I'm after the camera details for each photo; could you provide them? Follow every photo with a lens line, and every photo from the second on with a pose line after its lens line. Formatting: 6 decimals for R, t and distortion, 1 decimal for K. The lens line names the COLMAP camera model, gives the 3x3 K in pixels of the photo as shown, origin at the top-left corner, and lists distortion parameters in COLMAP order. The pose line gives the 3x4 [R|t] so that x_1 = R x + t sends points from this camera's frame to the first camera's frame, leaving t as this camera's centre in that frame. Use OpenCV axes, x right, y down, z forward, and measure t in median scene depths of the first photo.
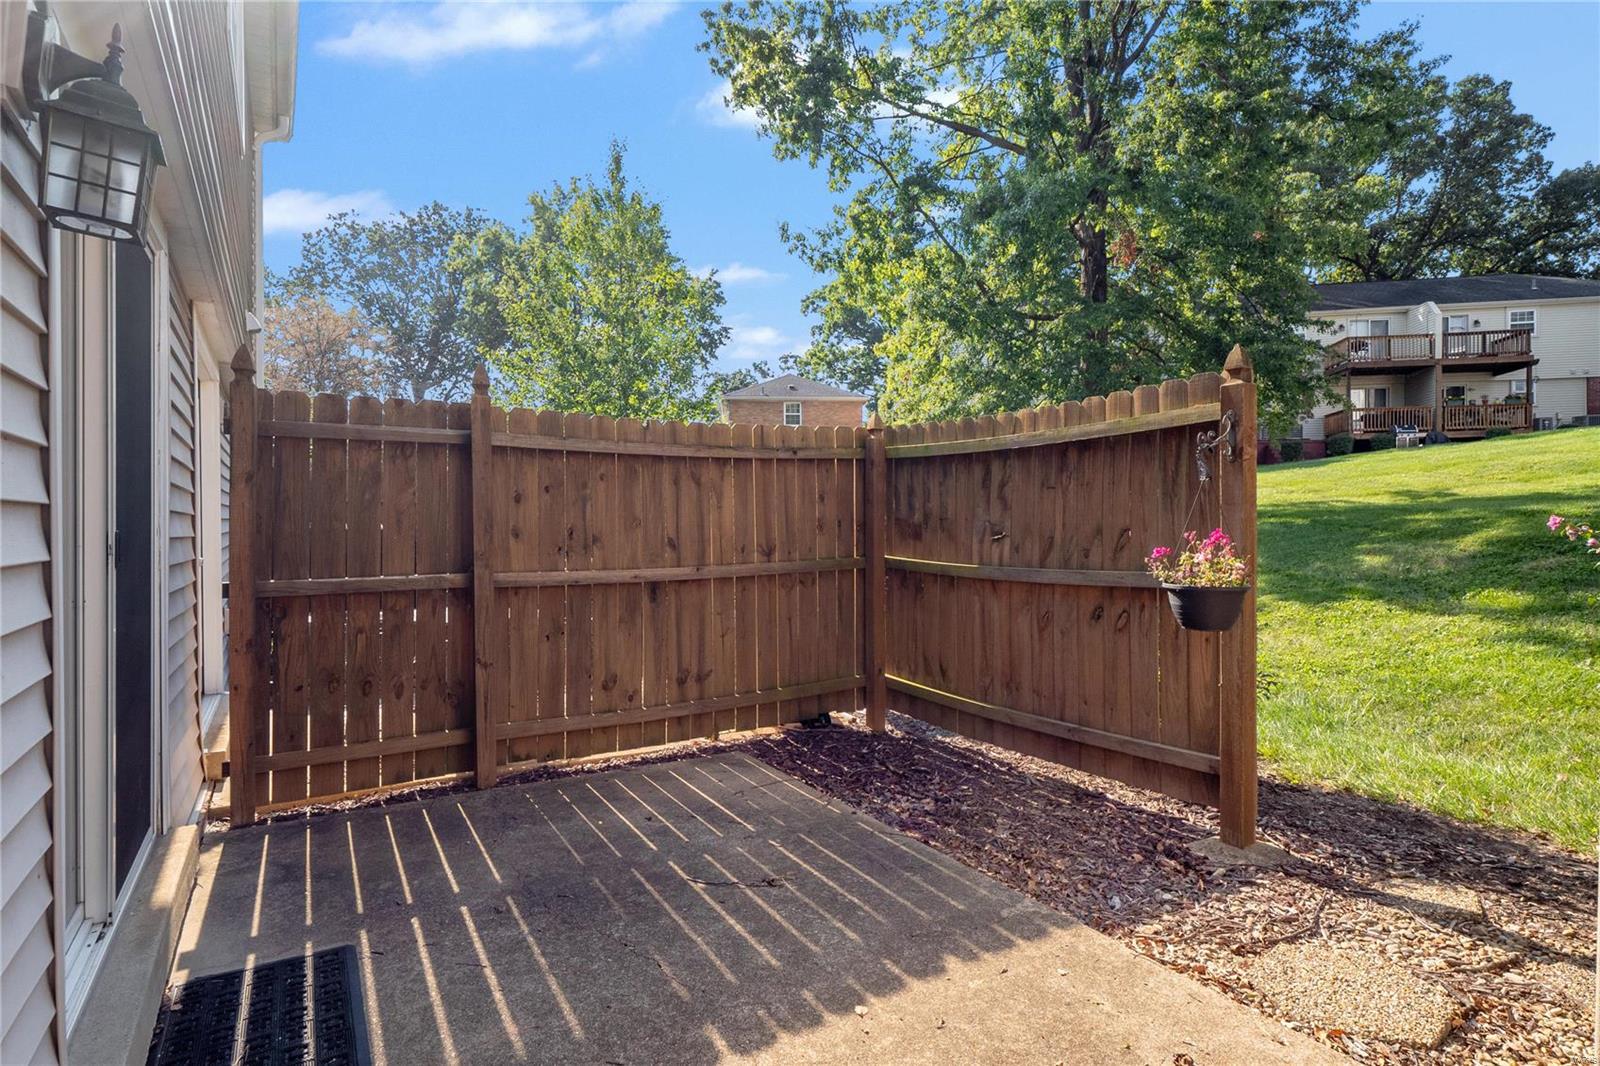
lens RADIAL K [[822.7, 0, 791.6], [0, 822.7, 528.9], [0, 0, 1]] dist [-0.004564, 0.001724]
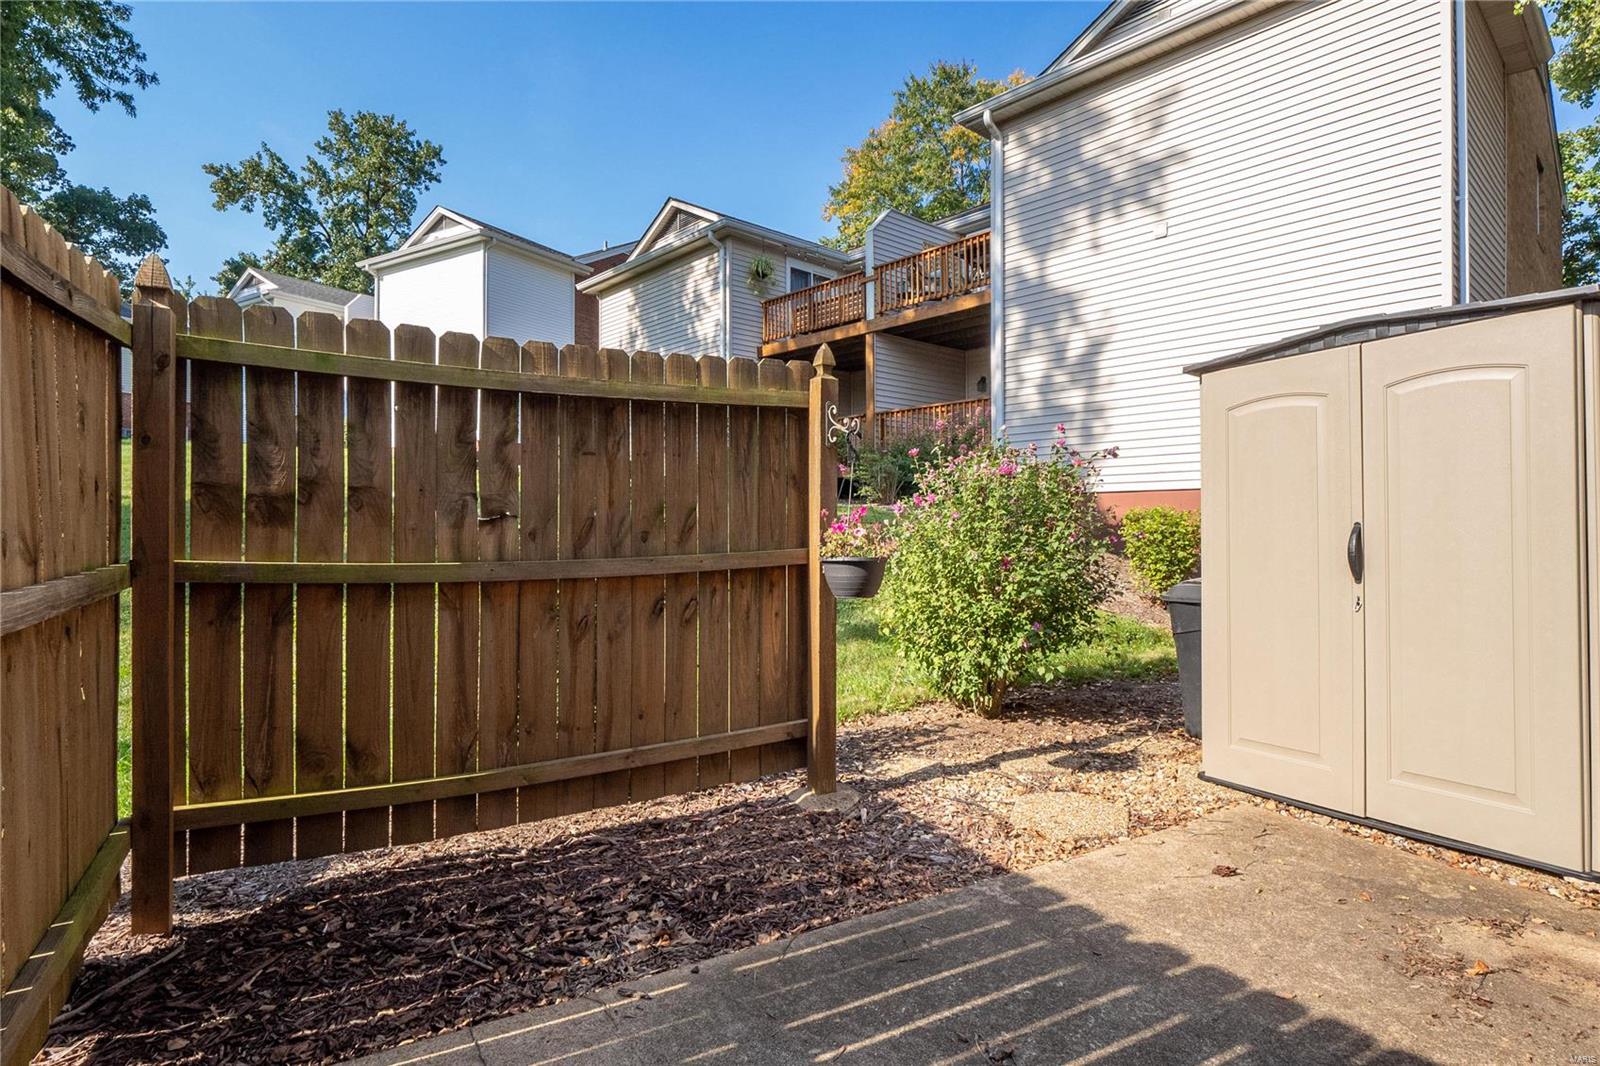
lens RADIAL K [[822.7, 0, 793.7], [0, 822.7, 523.9], [0, 0, 1]] dist [-0.004564, 0.001724]
pose [[0.019975, 0.011461, 0.999735, -0.488010], [0.008692, 0.999895, -0.011636, 0.028340], [-0.999763, 0.008923, 0.019873, 0.857485]]
